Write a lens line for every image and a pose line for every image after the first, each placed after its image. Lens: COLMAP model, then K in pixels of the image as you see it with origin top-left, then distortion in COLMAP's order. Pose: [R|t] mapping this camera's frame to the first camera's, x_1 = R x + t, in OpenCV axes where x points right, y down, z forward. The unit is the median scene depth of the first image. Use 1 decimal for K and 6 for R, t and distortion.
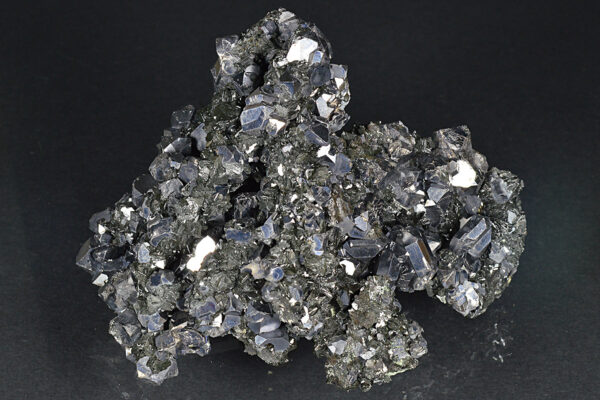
lens RADIAL K [[1637.0, 0, 300.4], [0, 1637.0, 201.7], [0, 0, 1]] dist [0.034408, 0.000000]
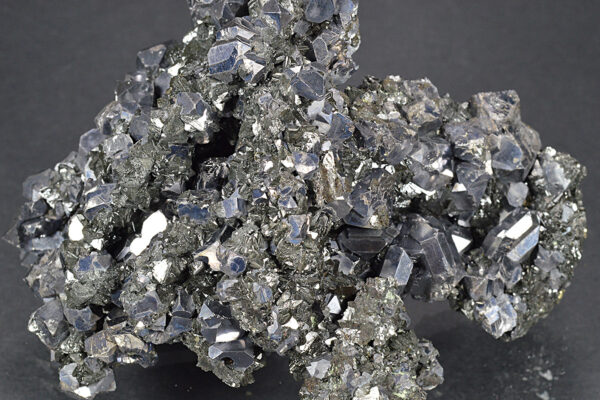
lens RADIAL K [[1637.0, 0, 299.8], [0, 1637.0, 197.7], [0, 0, 1]] dist [0.034408, 0.000000]
pose [[0.996156, 0.062056, -0.061817, 0.054820], [-0.062394, 0.998045, -0.003546, 0.013458], [0.061476, 0.007389, 0.998081, 0.243368]]
